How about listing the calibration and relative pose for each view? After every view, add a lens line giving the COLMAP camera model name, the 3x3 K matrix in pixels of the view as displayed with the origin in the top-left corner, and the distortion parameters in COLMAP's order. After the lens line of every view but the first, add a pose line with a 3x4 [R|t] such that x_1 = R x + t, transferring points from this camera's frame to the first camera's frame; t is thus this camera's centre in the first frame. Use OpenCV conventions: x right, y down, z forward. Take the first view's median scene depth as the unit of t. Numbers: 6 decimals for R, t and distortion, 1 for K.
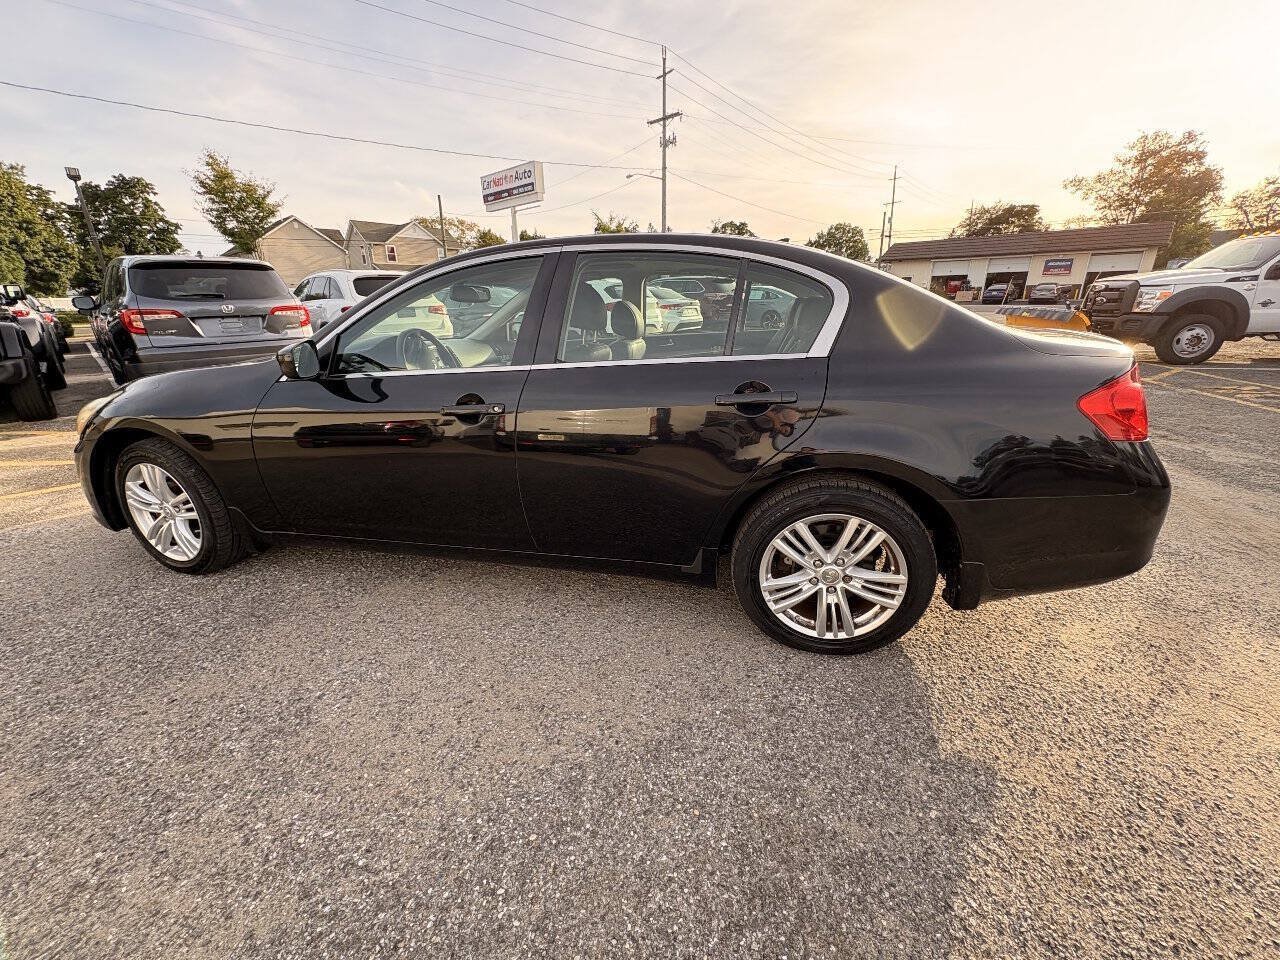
lens RADIAL K [[506.1, 0, 638.5], [0, 506.1, 481.2], [0, 0, 1]] dist [0.000985, -0.000455]
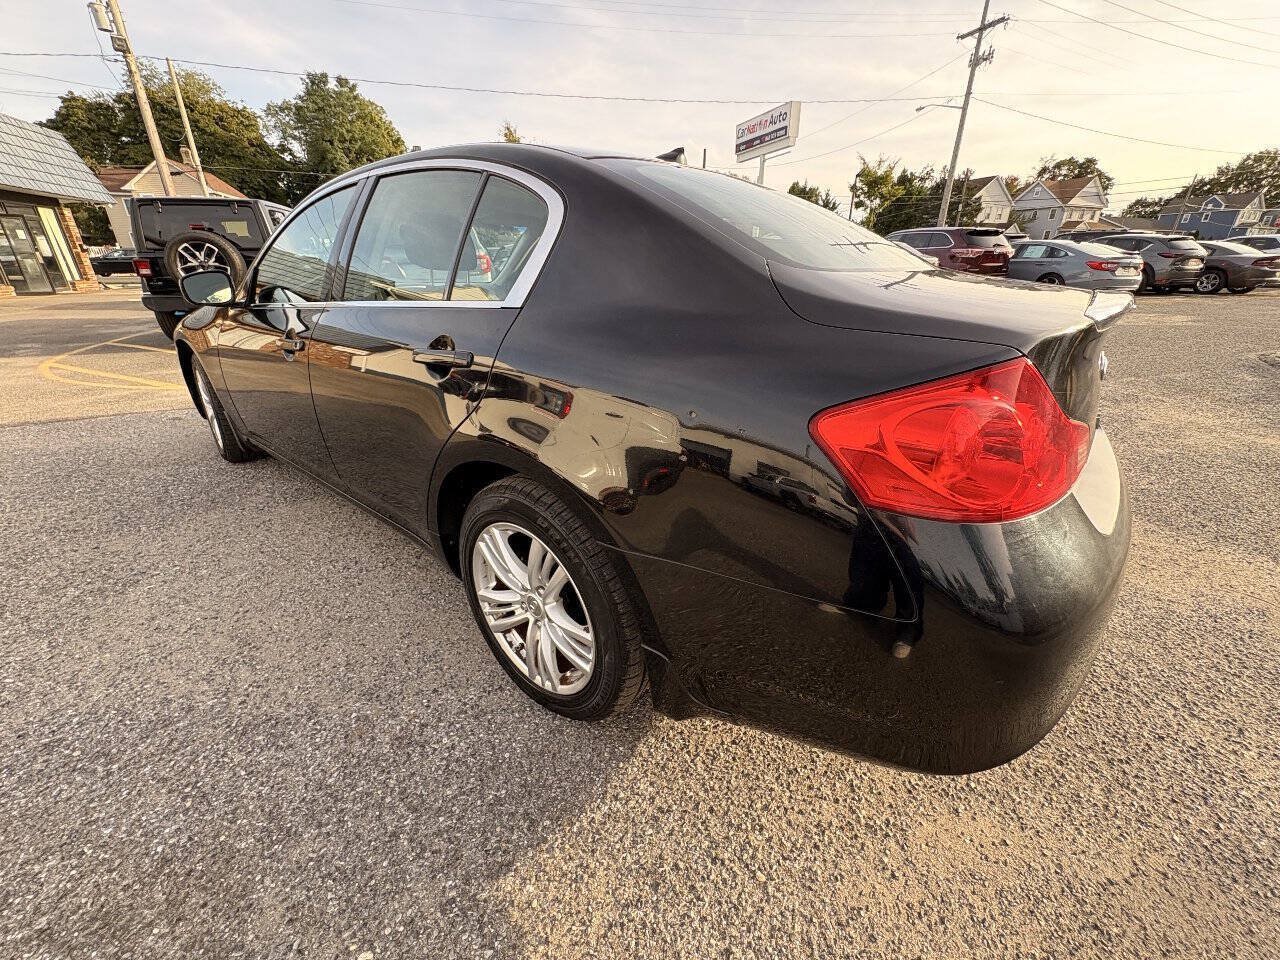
lens RADIAL K [[505.8, 0, 640.0], [0, 505.8, 480.0], [0, 0, 1]] dist [0.001064, -0.000409]
pose [[0.891917, 0.193859, -0.408537, 0.623490], [-0.164686, 0.980655, 0.105799, -0.080905], [0.421144, -0.027084, 0.906589, 0.306524]]
